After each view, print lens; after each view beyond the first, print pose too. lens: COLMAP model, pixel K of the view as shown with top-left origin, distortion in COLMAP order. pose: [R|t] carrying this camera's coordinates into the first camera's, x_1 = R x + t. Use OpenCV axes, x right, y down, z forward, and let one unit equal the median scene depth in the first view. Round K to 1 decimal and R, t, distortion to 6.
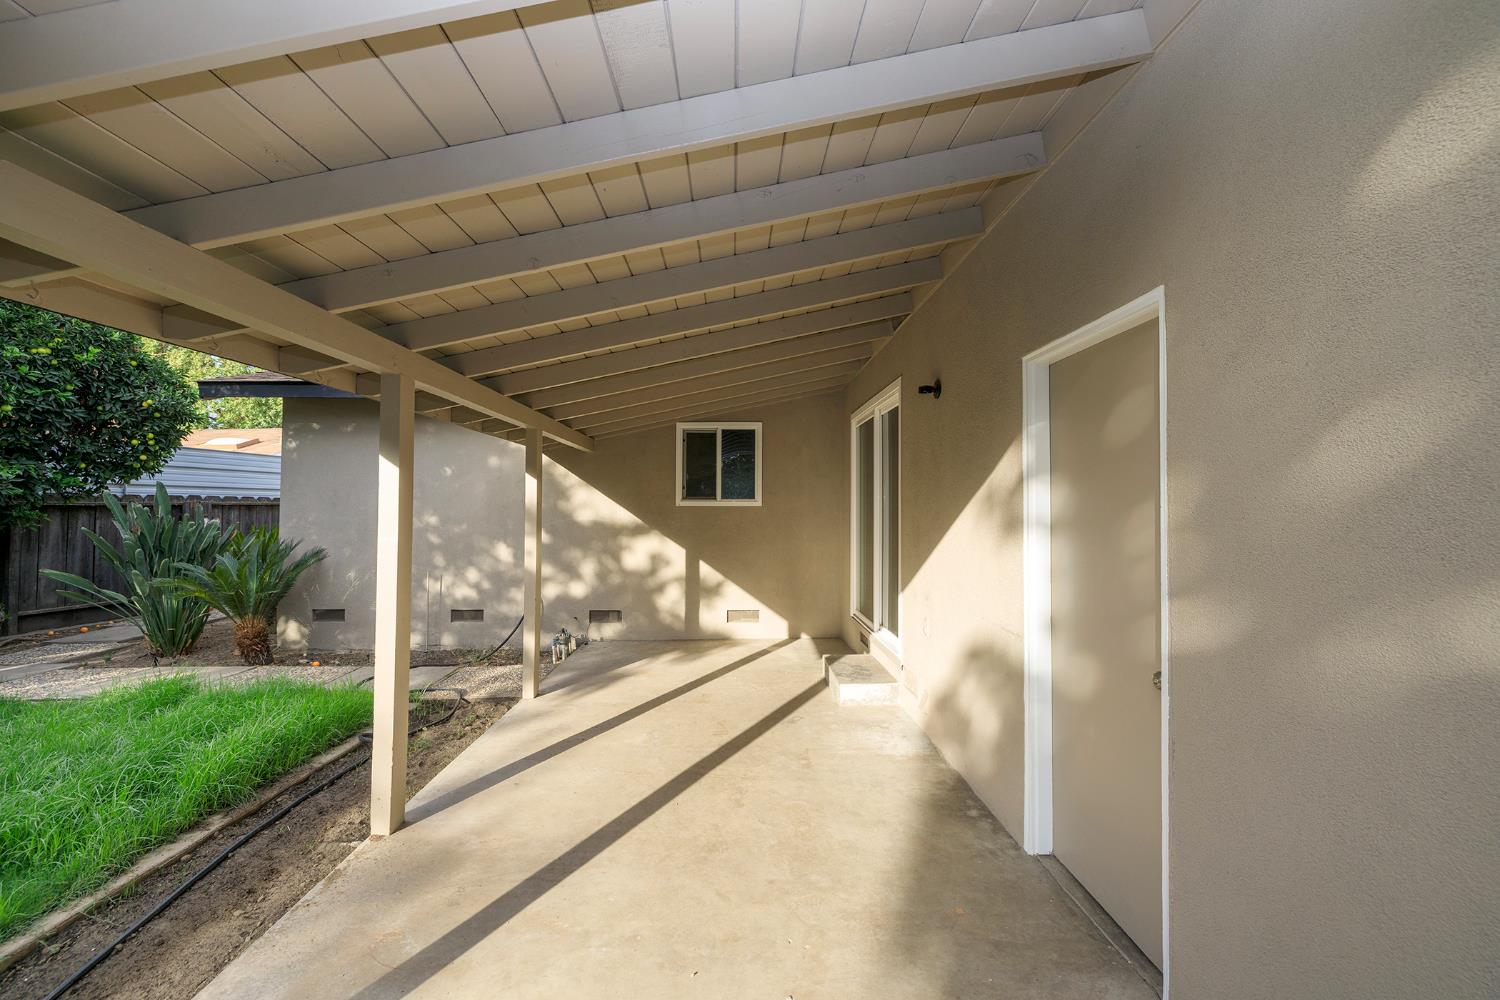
lens RADIAL K [[625.8, 0, 742.1], [0, 625.8, 494.7], [0, 0, 1]] dist [-0.000752, 0.000114]
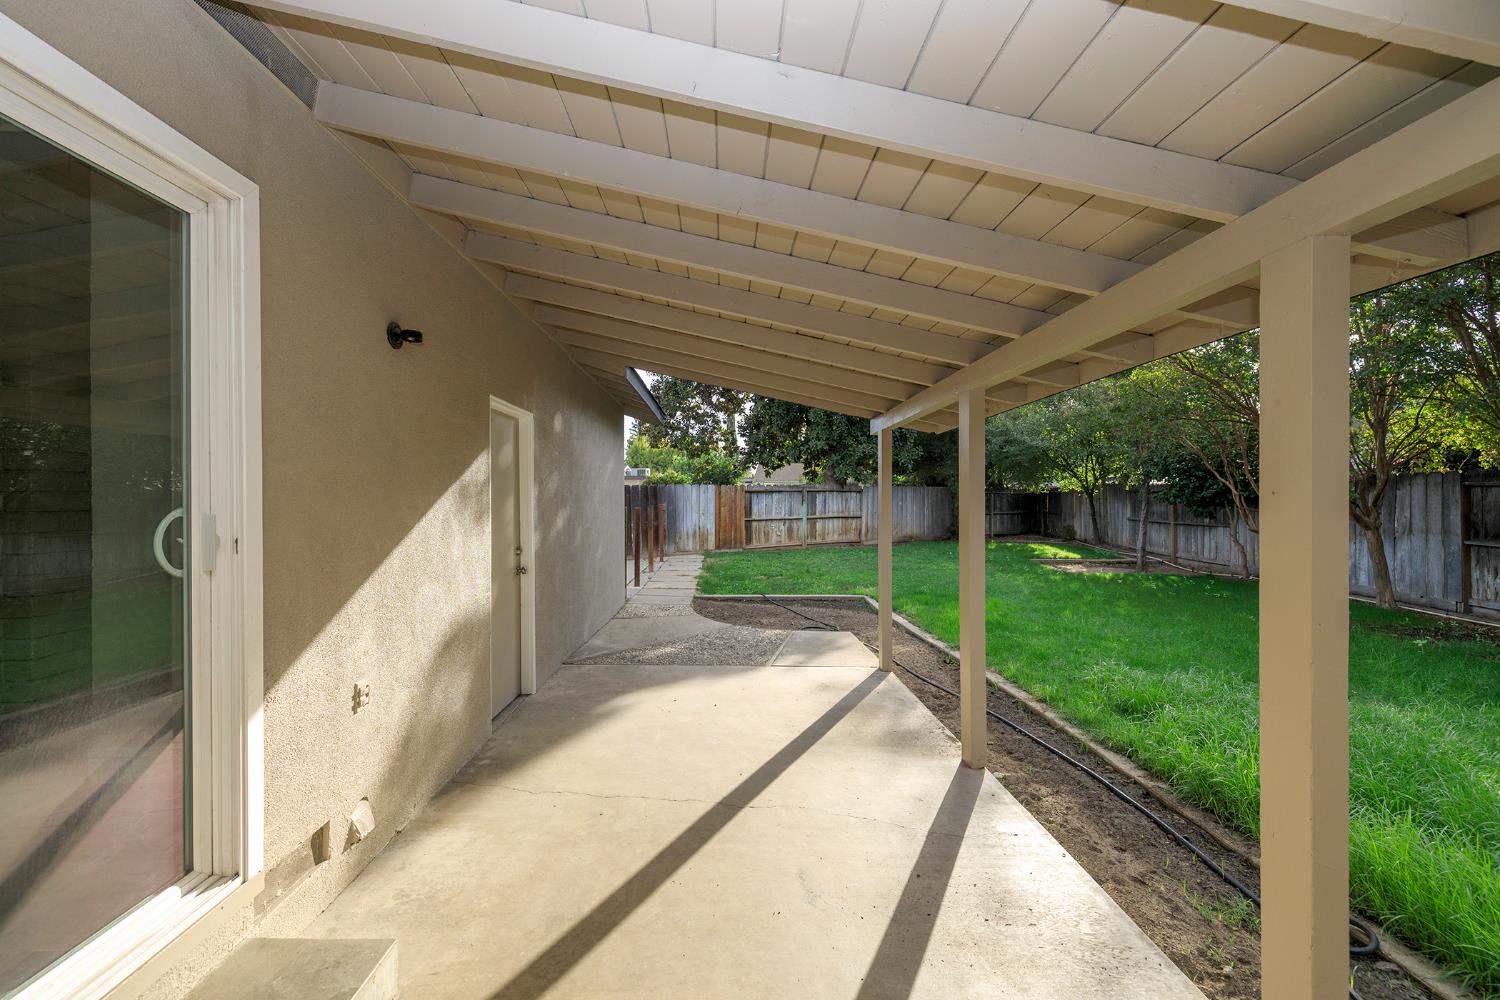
lens RADIAL K [[625.8, 0, 742.1], [0, 625.8, 494.7], [0, 0, 1]] dist [-0.000752, 0.000114]
pose [[-0.999849, -0.002551, -0.017166, -0.077015], [-0.002163, 0.999742, -0.022621, 0.030400], [0.017219, -0.022581, -0.999597, 1.855230]]
